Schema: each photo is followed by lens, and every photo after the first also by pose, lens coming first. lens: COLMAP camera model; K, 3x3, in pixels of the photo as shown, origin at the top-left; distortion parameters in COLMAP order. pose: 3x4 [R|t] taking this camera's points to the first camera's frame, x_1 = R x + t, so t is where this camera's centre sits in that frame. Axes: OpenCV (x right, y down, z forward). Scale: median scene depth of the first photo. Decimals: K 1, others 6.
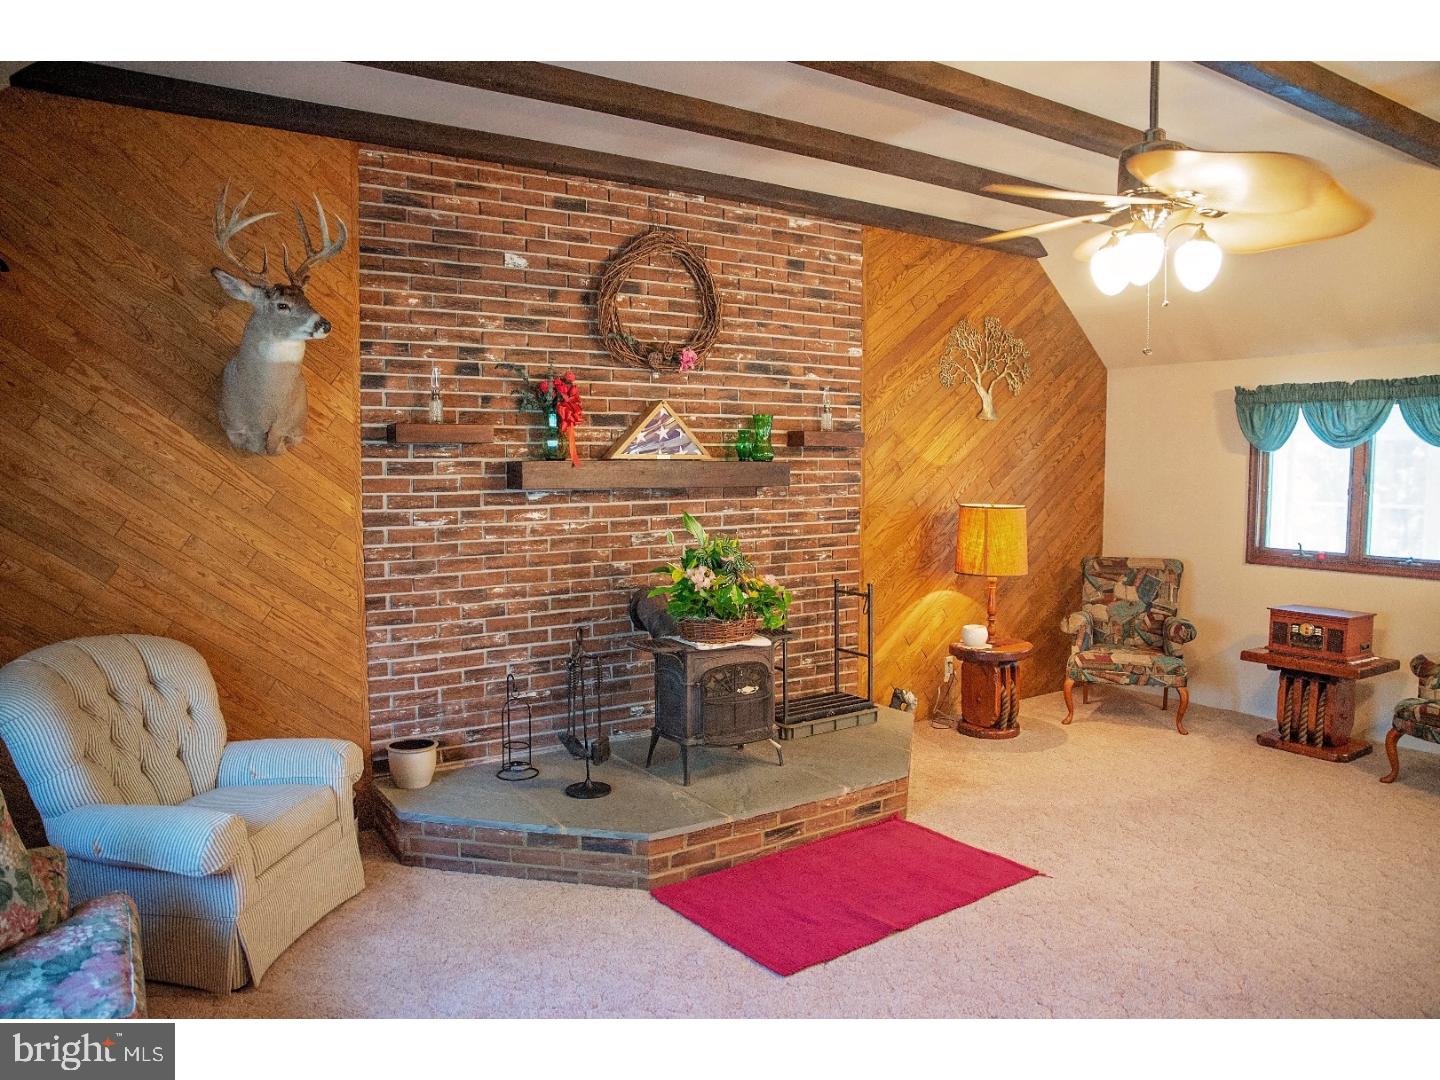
lens RADIAL K [[1008.2, 0, 724.2], [0, 1008.2, 543.8], [0, 0, 1]] dist [-0.130673, 0.086525]
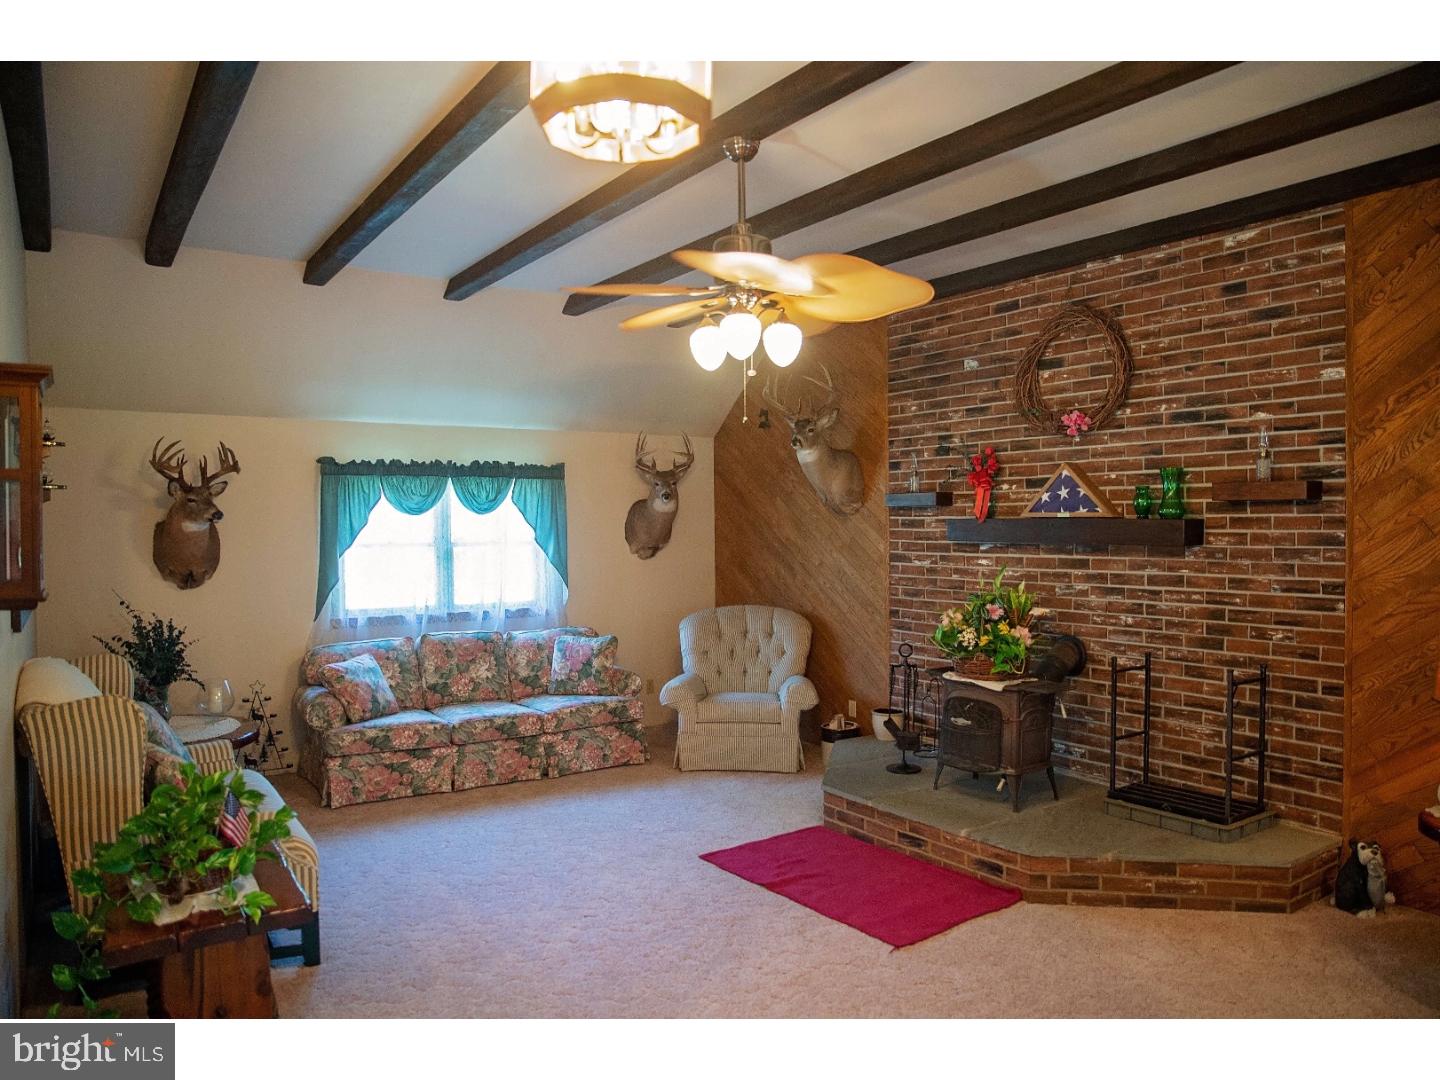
lens RADIAL K [[1008.2, 0, 697.0], [0, 1008.2, 543.4], [0, 0, 1]] dist [-0.130673, 0.086525]
pose [[-0.018032, 0.021637, -0.999603, 0.995781], [-0.078510, 0.996648, 0.022989, -0.048538], [0.996750, 0.078894, -0.016273, 0.618916]]
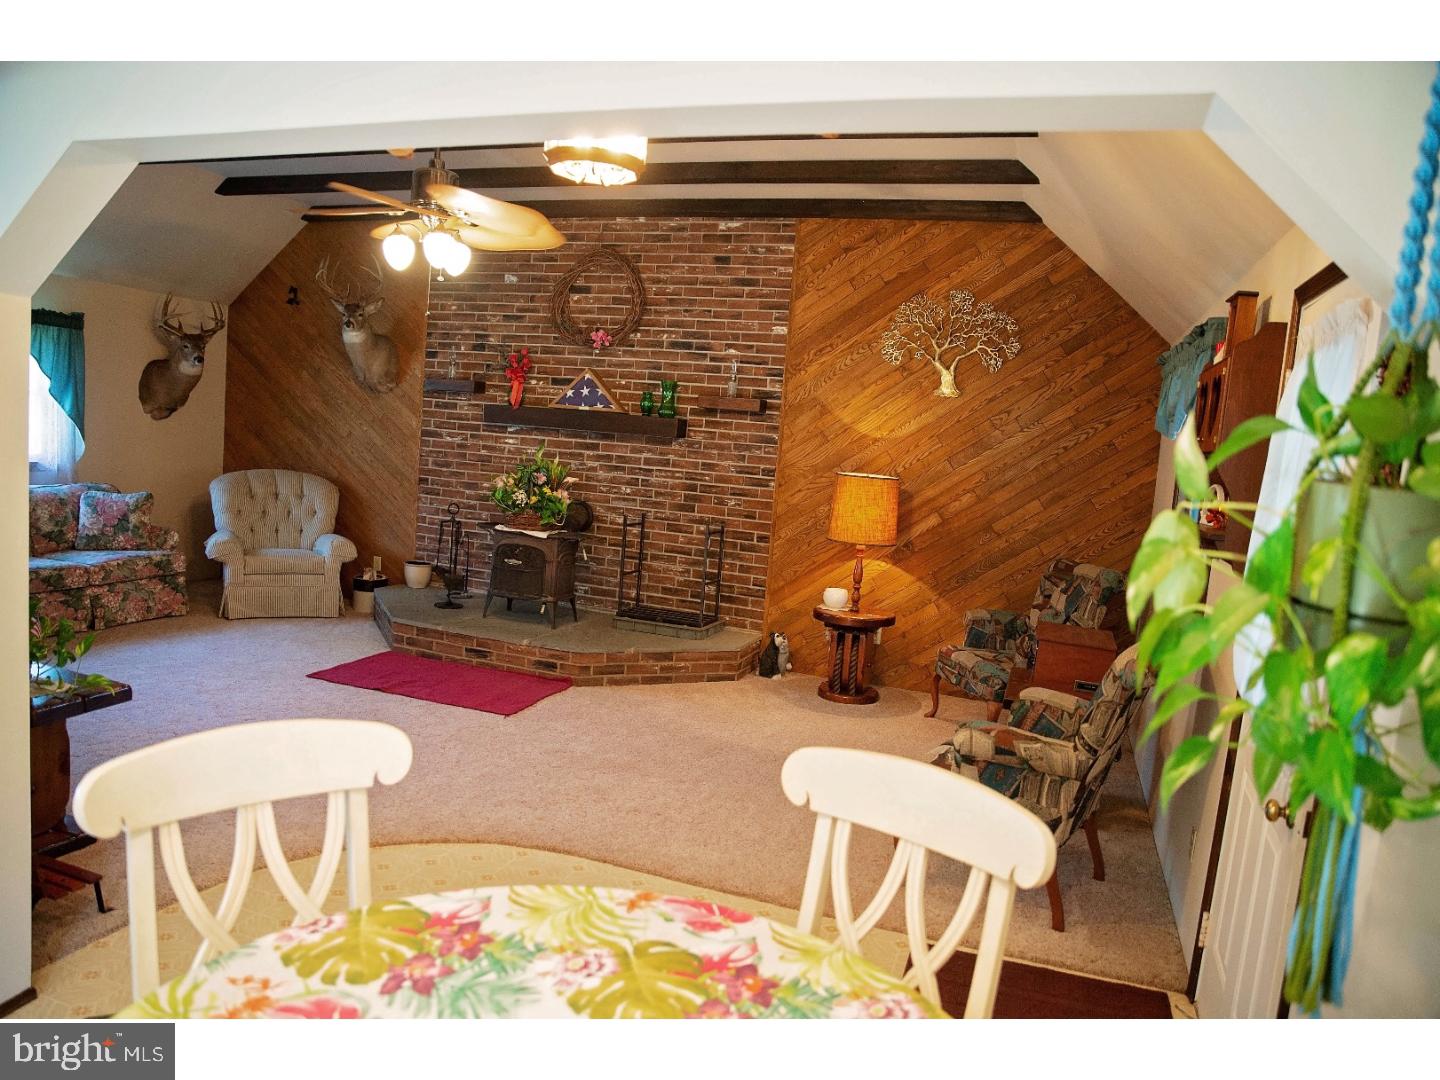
lens RADIAL K [[1008.2, 0, 728.6], [0, 1008.2, 553.5], [0, 0, 1]] dist [-0.130673, 0.086525]
pose [[0.587820, 0.137533, -0.797216, 1.190365], [-0.149005, 0.986990, 0.060405, -0.000215], [0.795151, 0.083282, 0.600665, 0.328675]]
